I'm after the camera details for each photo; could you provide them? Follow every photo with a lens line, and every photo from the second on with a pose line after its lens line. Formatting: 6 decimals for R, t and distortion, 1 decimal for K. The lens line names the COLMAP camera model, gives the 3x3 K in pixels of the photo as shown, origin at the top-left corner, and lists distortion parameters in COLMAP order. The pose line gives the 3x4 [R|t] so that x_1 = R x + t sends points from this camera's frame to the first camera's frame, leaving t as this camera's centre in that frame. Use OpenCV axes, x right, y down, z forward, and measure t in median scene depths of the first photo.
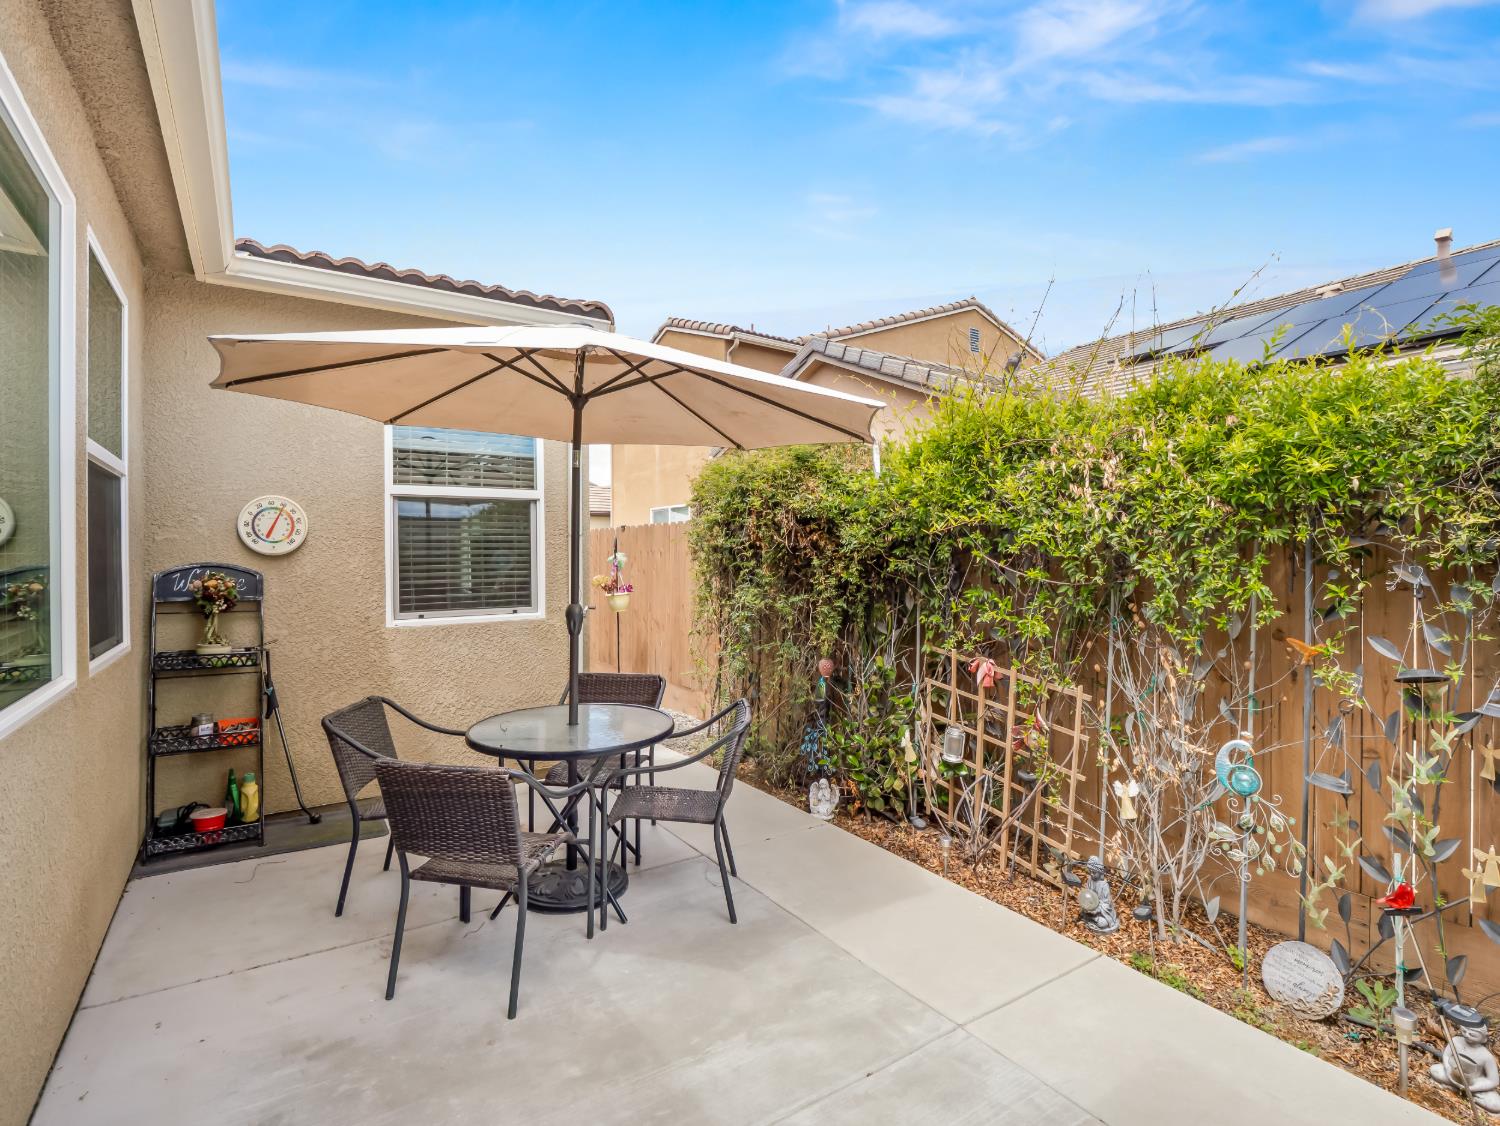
lens RADIAL K [[724.5, 0, 752.2], [0, 724.5, 561.1], [0, 0, 1]] dist [-0.002337, -0.000430]
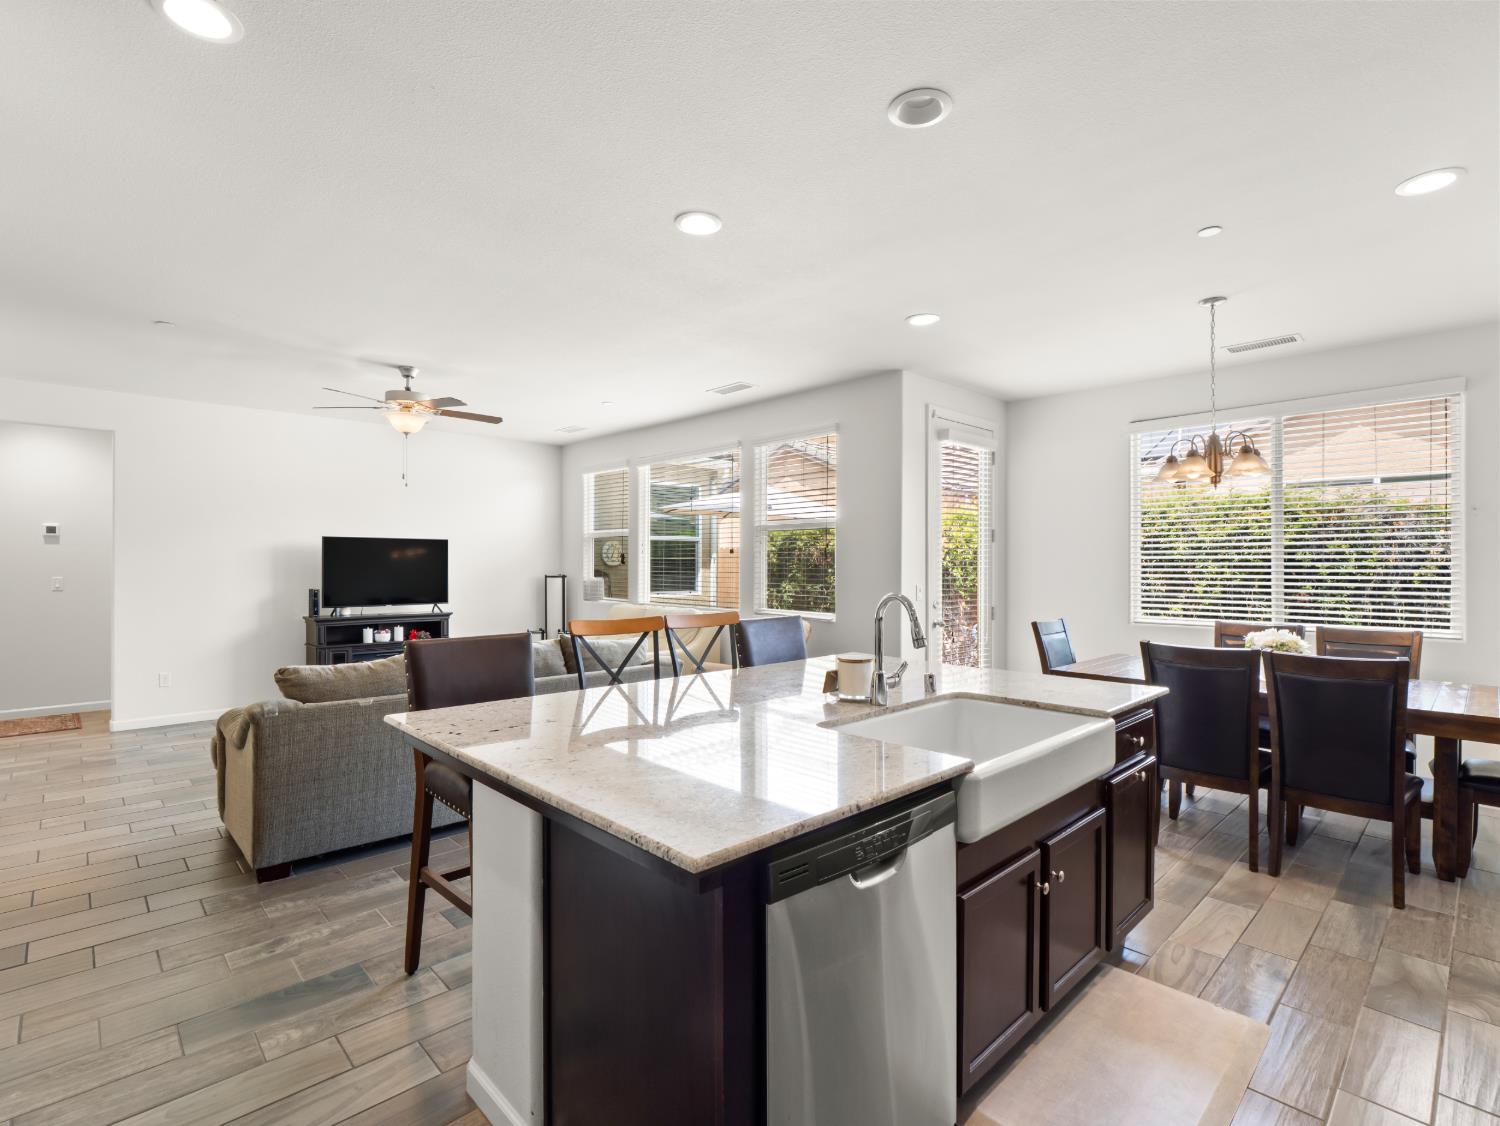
lens RADIAL K [[724.5, 0, 748.1], [0, 724.5, 566.3], [0, 0, 1]] dist [-0.002337, -0.000430]
pose [[0.985312, 0.008239, 0.170563, -0.639153], [-0.007097, 0.999948, -0.007299, 0.006761], [-0.170615, 0.005981, 0.985320, -1.425285]]
